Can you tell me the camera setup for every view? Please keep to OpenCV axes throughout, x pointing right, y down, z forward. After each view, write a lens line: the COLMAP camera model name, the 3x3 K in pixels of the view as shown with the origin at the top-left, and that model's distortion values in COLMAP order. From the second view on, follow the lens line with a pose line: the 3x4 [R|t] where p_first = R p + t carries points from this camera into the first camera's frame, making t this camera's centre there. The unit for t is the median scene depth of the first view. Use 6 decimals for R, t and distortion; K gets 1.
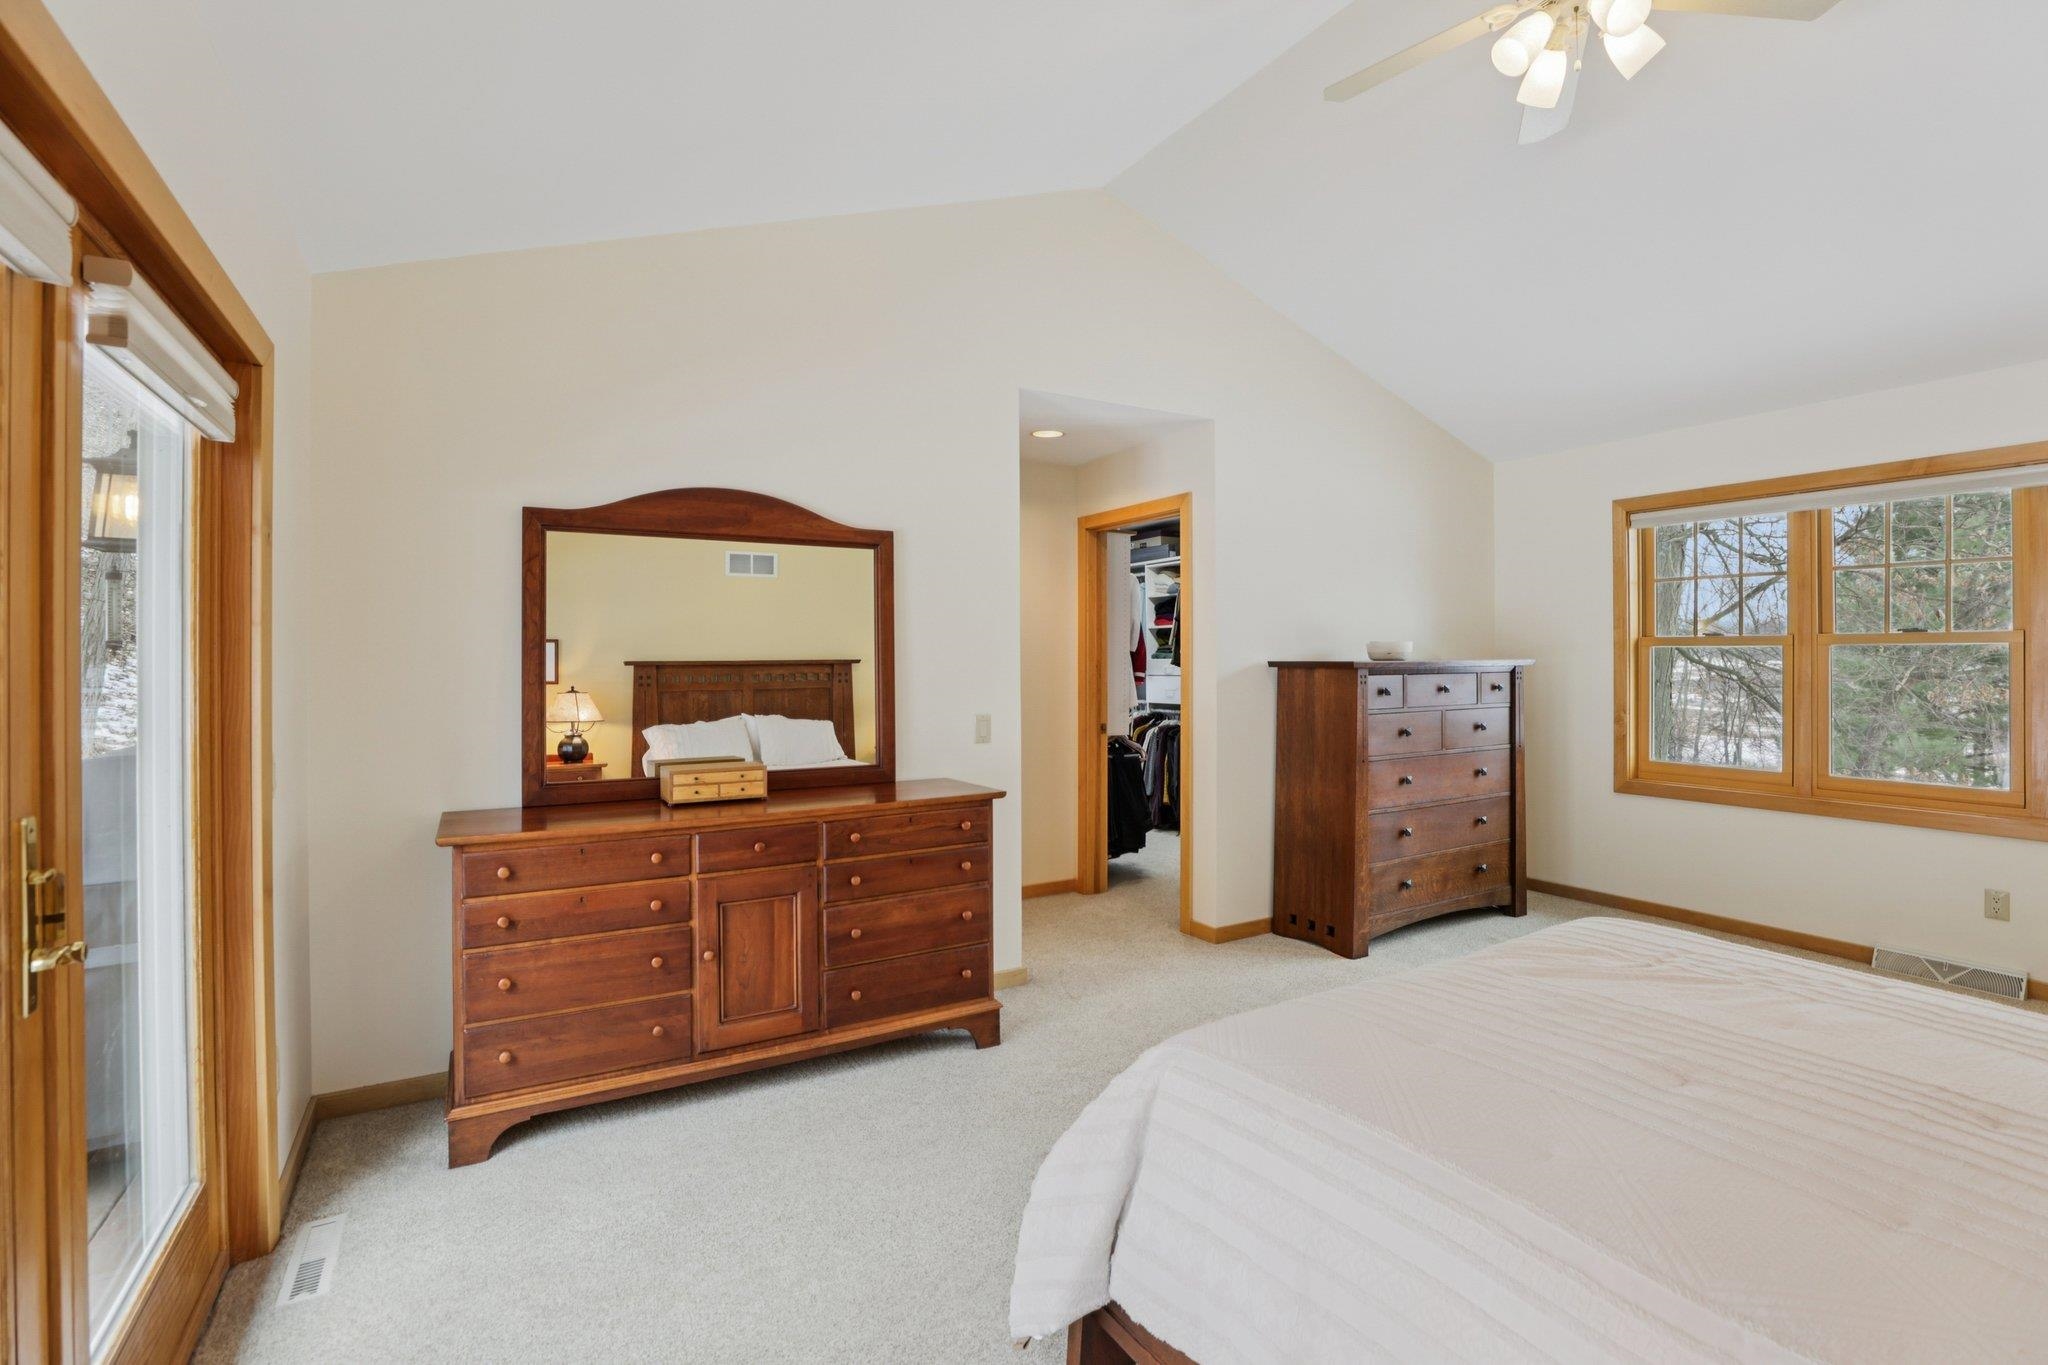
lens RADIAL K [[941.0, 0, 1027.9], [0, 941.0, 665.2], [0, 0, 1]] dist [-0.044531, 0.014540]
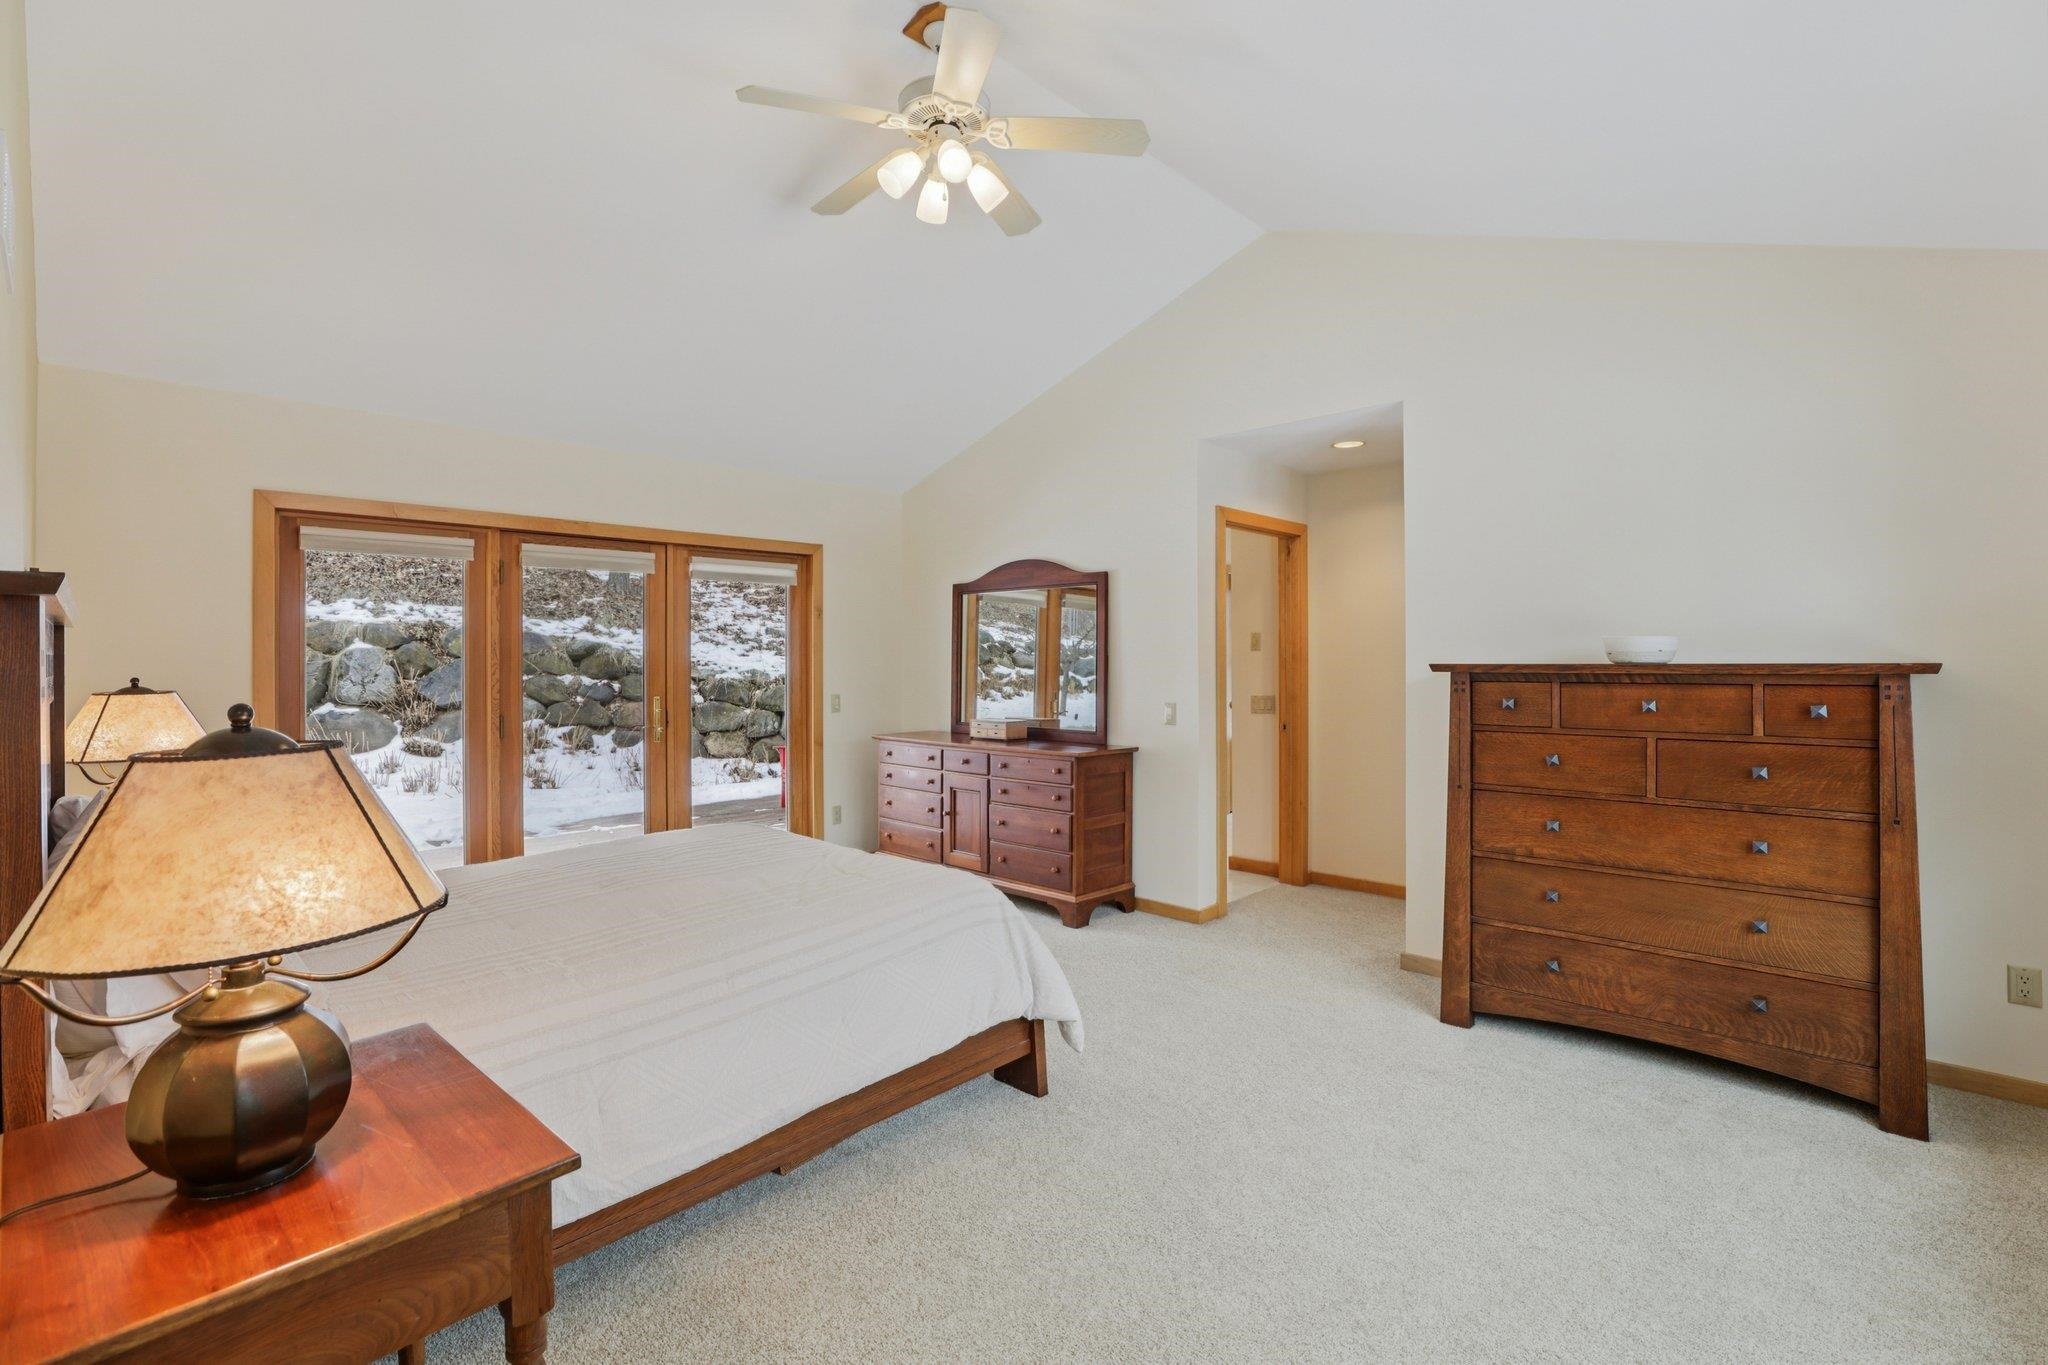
lens RADIAL K [[941.0, 0, 1027.9], [0, 941.0, 665.2], [0, 0, 1]] dist [-0.044531, 0.014540]
pose [[0.298399, 0.013285, -0.954349, 1.137553], [-0.008291, 0.999901, 0.011326, -0.013558], [0.954405, 0.004533, 0.298480, 0.430221]]
